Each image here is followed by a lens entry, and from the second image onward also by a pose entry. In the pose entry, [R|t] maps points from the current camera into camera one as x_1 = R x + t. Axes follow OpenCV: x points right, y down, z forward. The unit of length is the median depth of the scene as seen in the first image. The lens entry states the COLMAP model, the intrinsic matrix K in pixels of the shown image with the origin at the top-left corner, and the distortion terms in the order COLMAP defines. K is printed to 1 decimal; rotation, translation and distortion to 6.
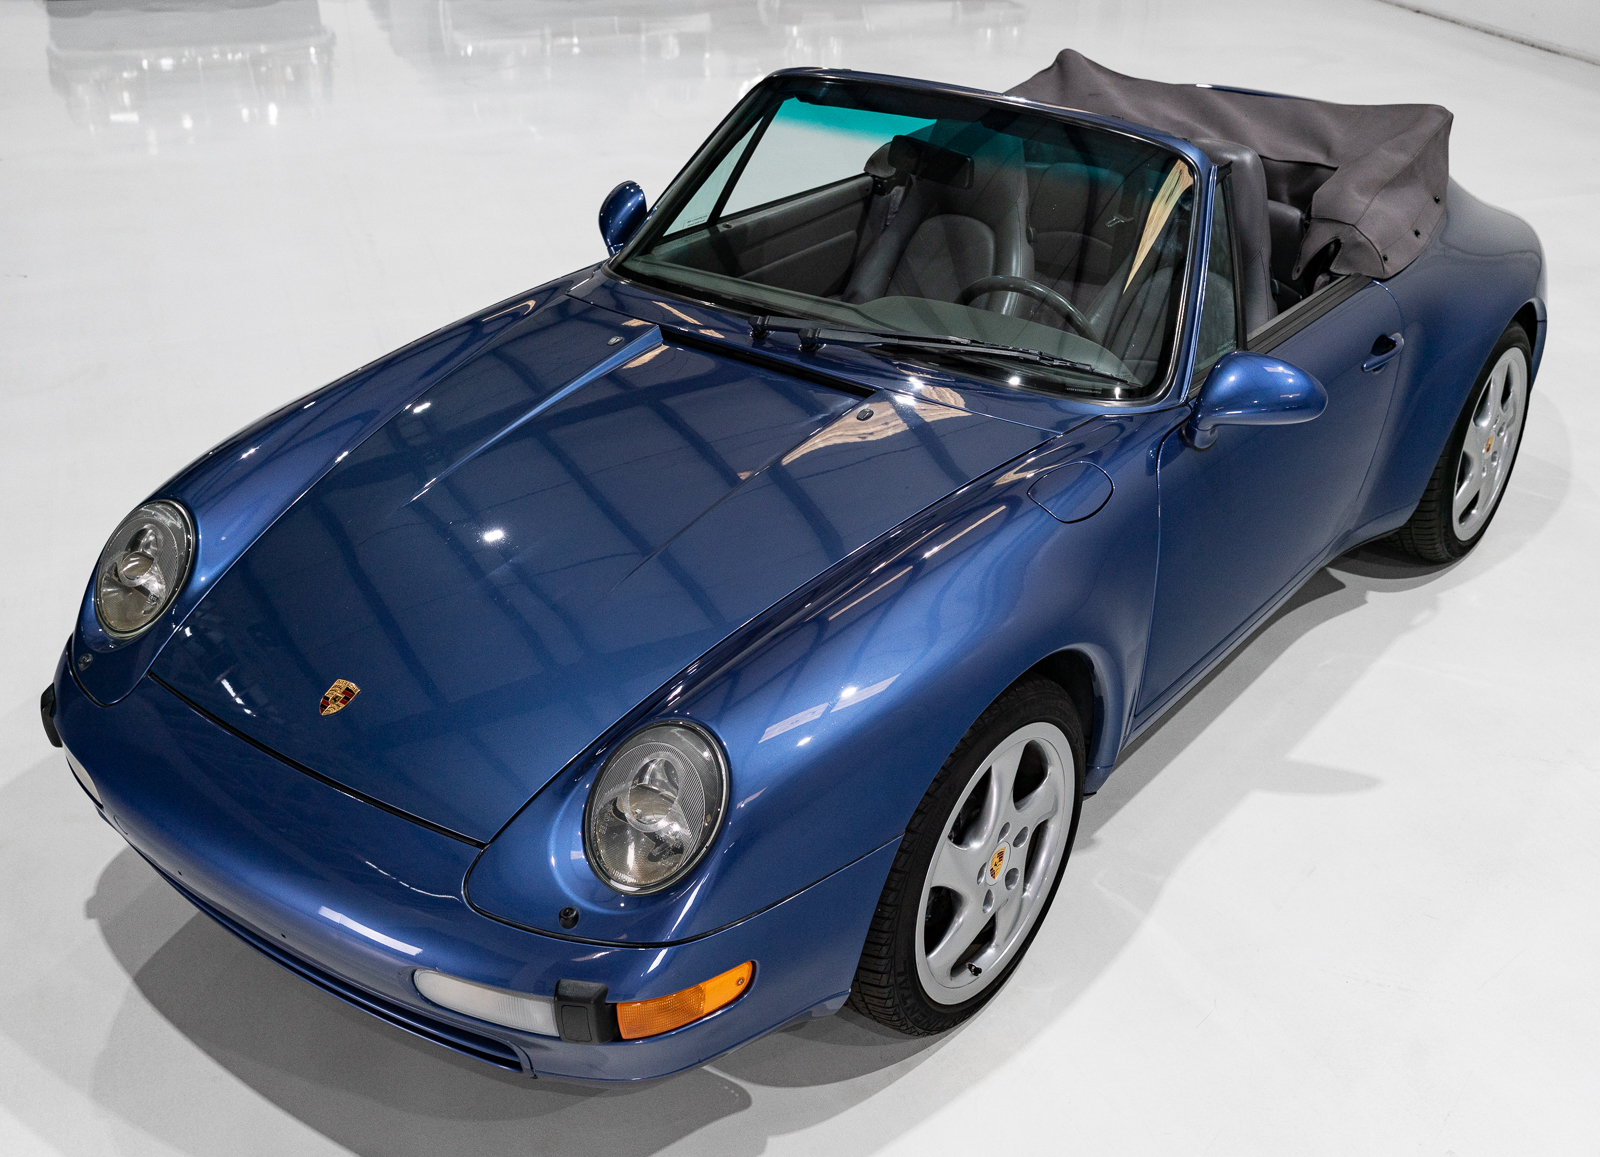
lens RADIAL K [[1829.1, 0, 800.0], [0, 1829.1, 578.5], [0, 0, 1]] dist [-0.011173, 0.023084]
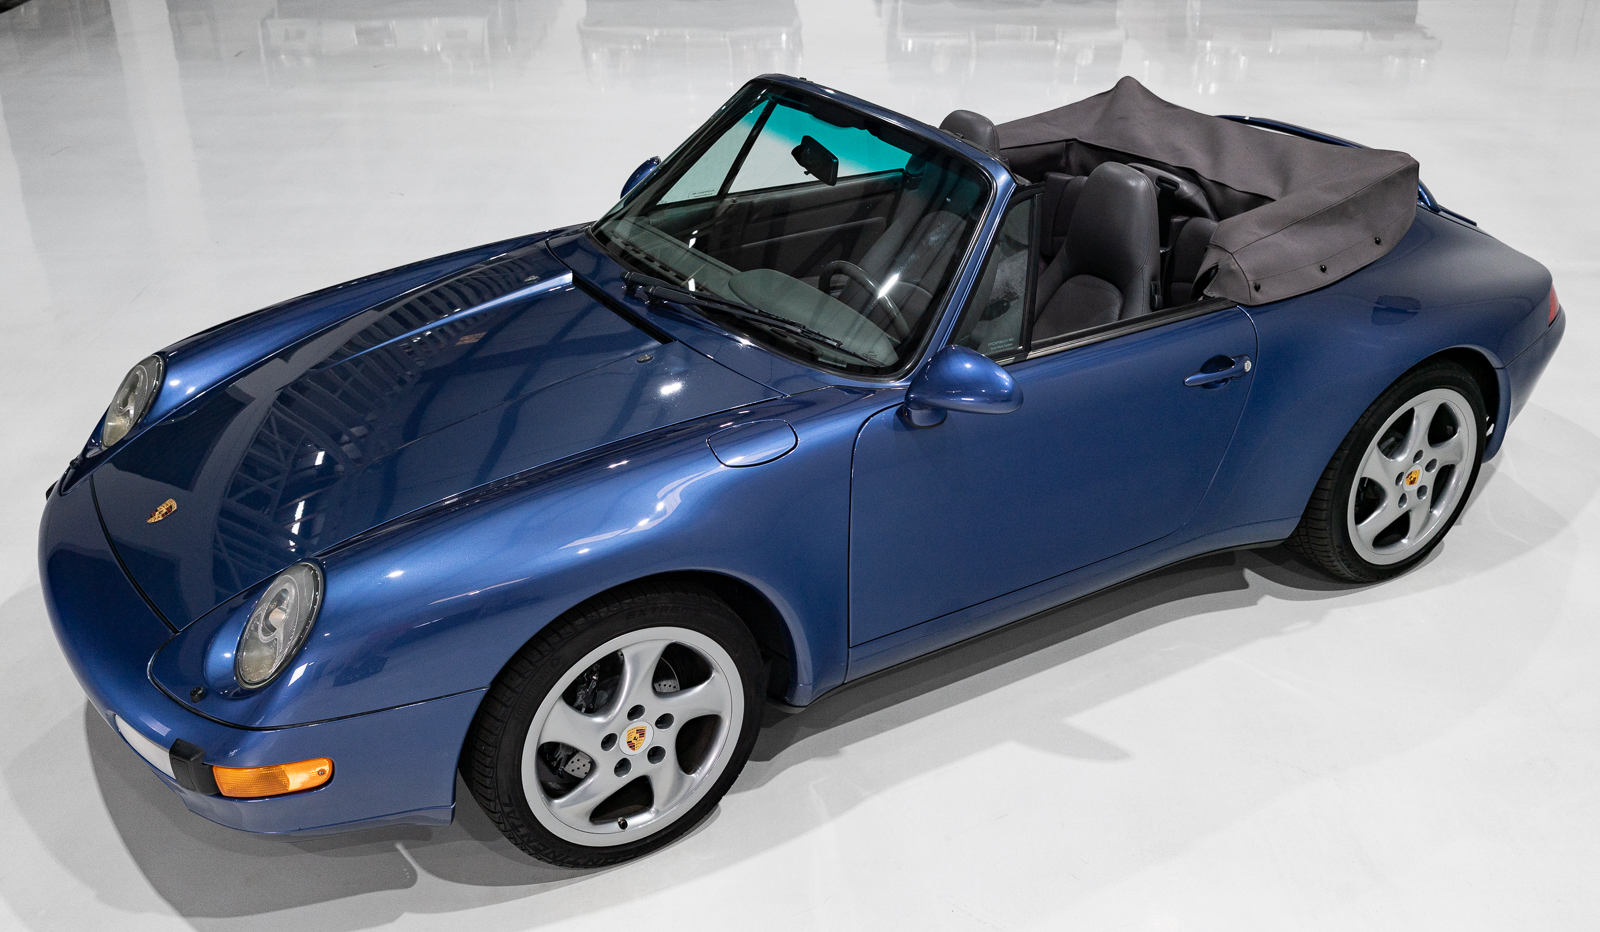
lens RADIAL K [[1605.5, 0, 800.0], [0, 1605.5, 466.0], [0, 0, 1]] dist [0.012266, -0.003109]
pose [[0.936362, 0.149096, -0.317798, 0.498196], [-0.157315, 0.987548, -0.000203, -0.035857], [0.313811, 0.050184, 0.948158, 0.023516]]
